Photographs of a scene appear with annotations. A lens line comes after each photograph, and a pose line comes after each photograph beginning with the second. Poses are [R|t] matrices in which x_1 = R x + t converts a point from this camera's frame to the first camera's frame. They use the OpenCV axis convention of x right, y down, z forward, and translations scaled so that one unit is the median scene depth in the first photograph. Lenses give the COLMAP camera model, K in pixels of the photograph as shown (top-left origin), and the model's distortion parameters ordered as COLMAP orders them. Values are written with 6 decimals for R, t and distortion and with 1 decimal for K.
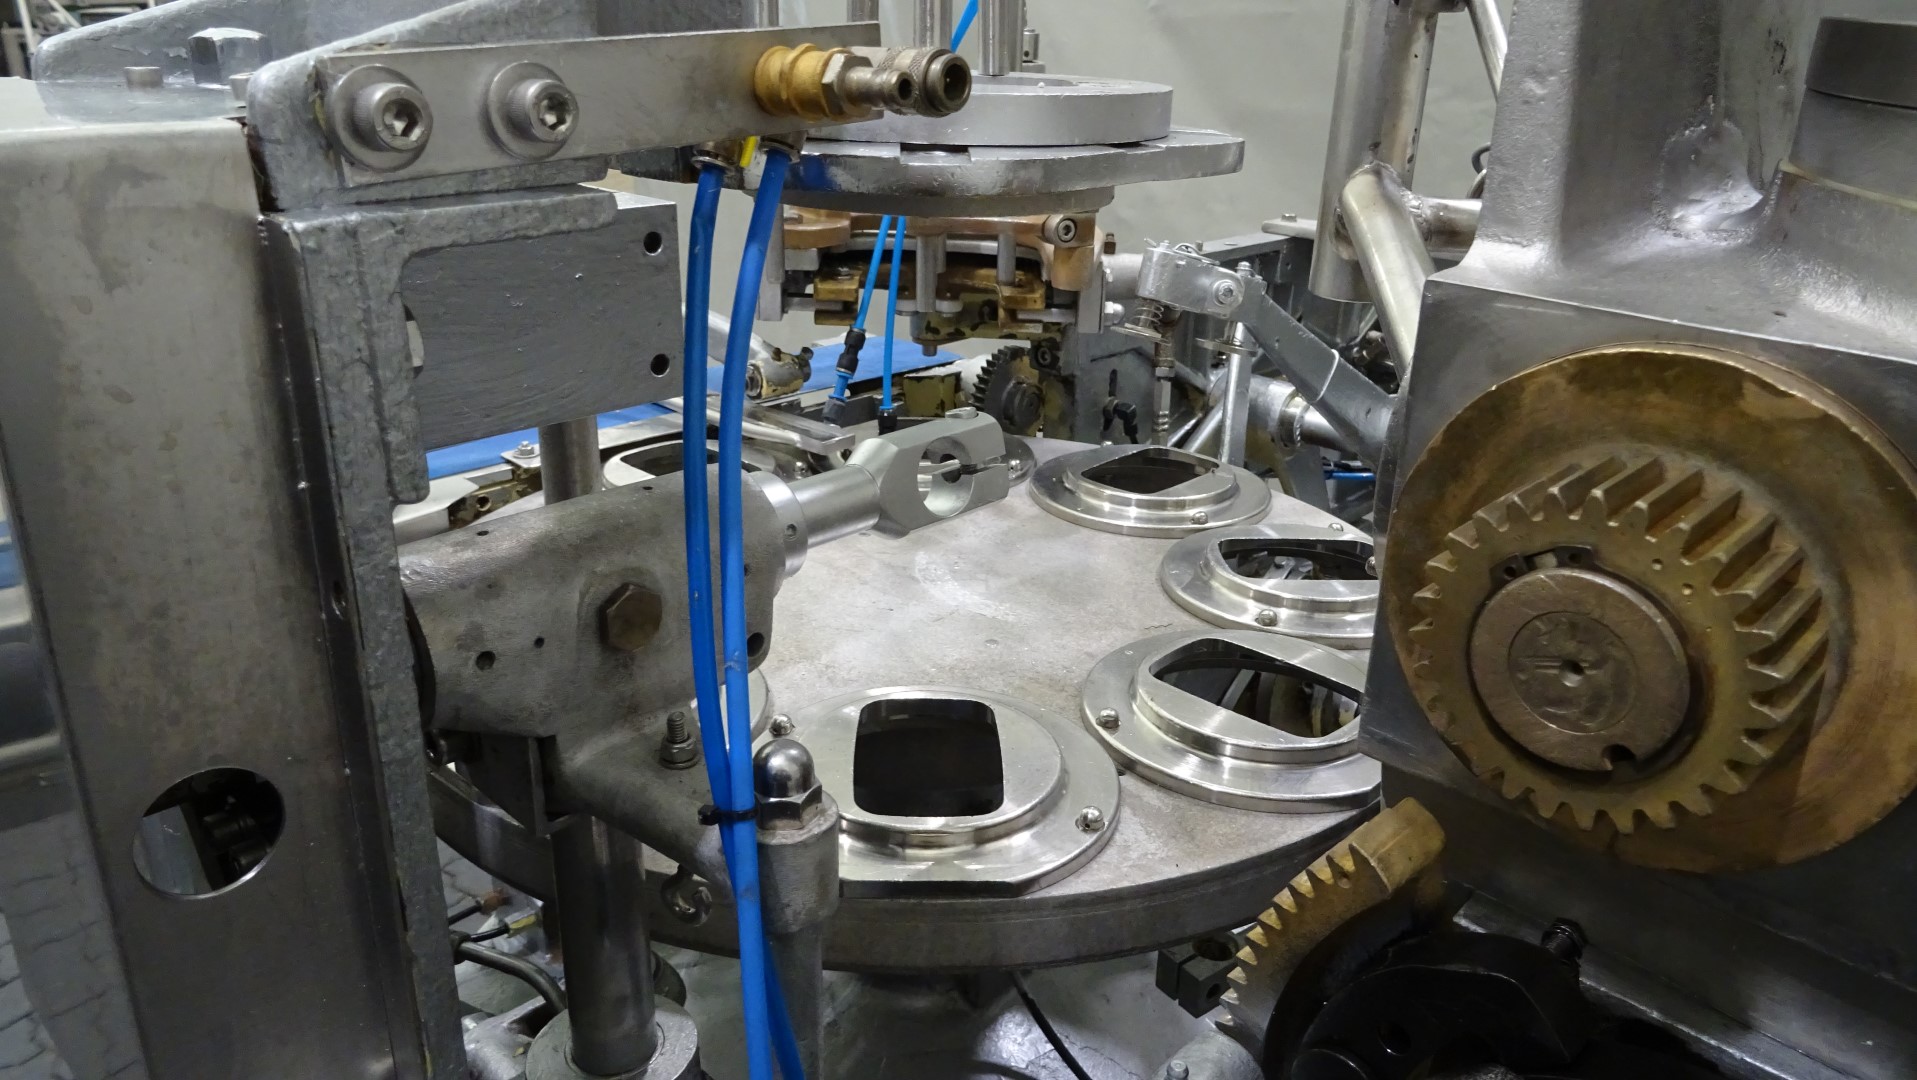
lens RADIAL K [[1373.8, 0, 956.1], [0, 1373.8, 542.6], [0, 0, 1]] dist [-0.012381, -0.005548]
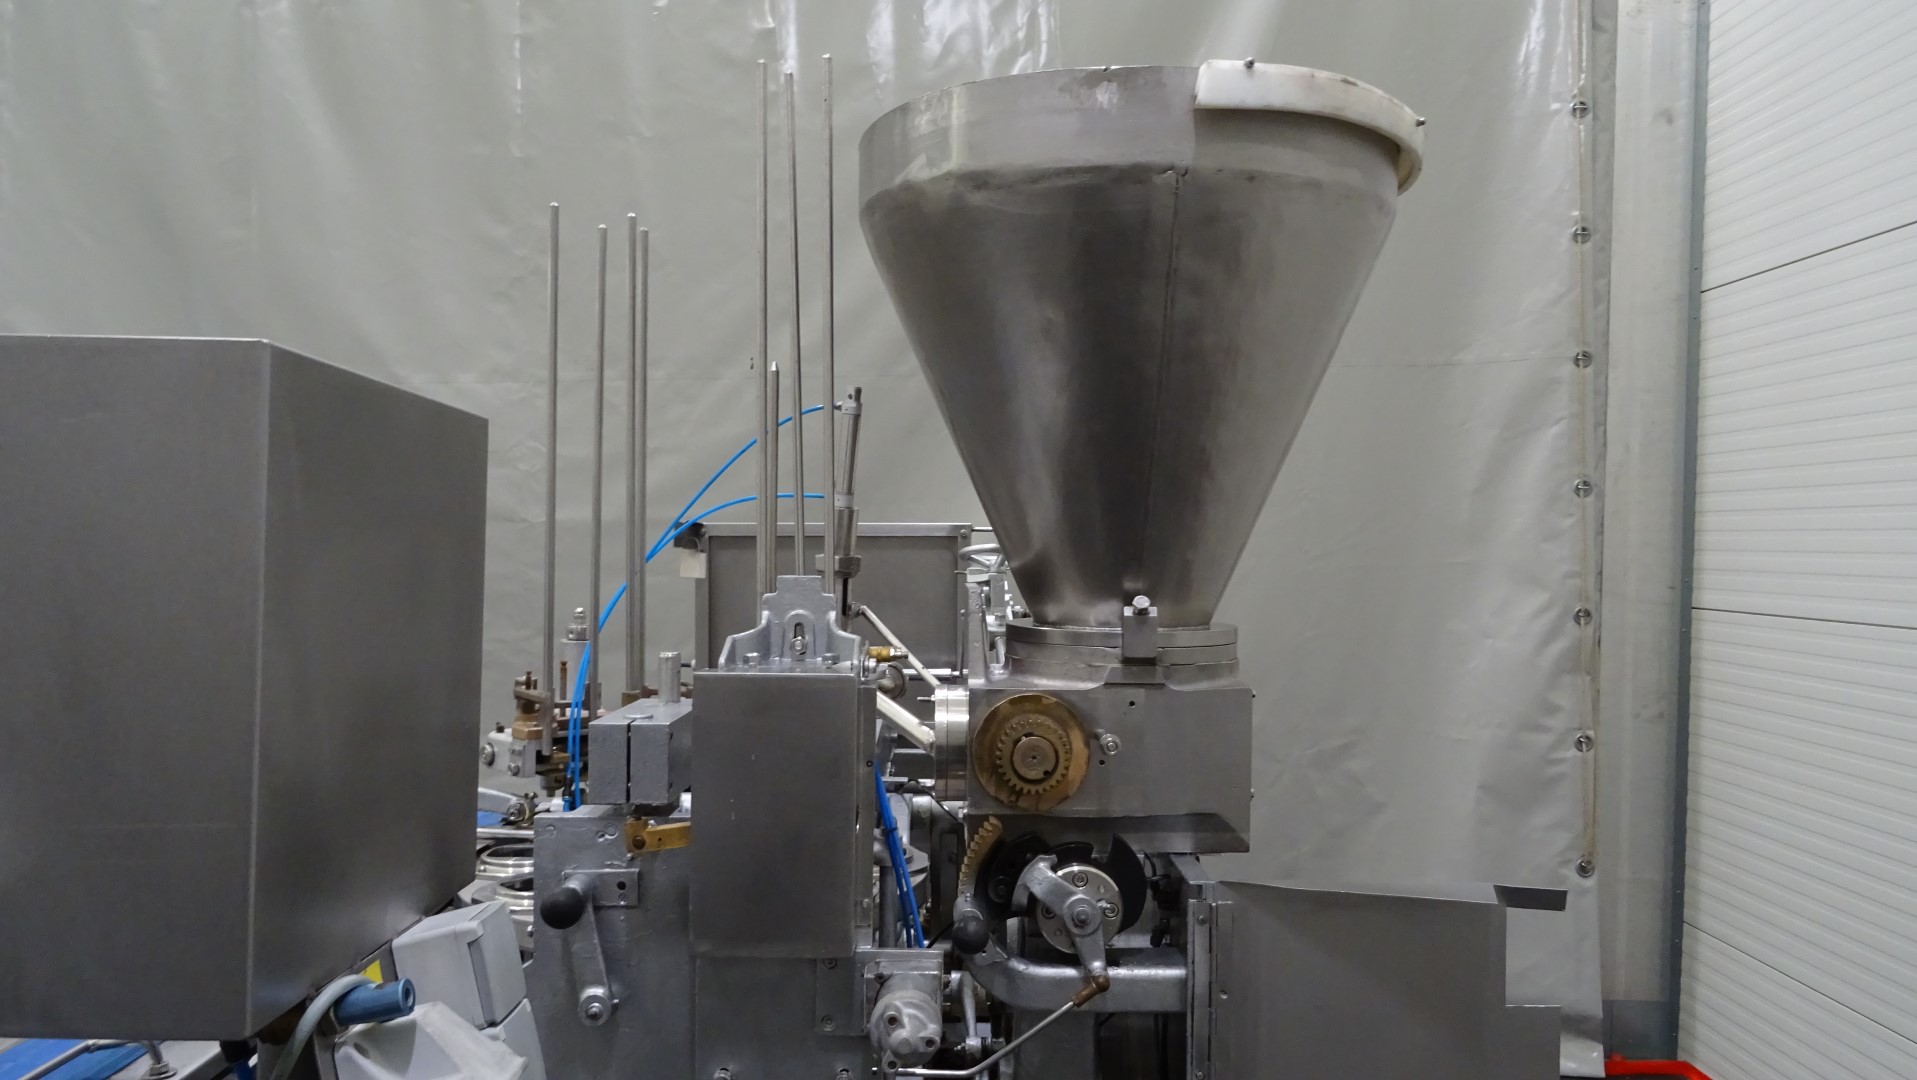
lens RADIAL K [[1373.8, 0, 965.1], [0, 1373.8, 544.7], [0, 0, 1]] dist [-0.012381, -0.005548]
pose [[0.716257, -0.023116, 0.697453, -3.038278], [0.270507, 0.930503, -0.246960, 0.514604], [-0.643274, 0.365553, 0.672733, -2.344327]]
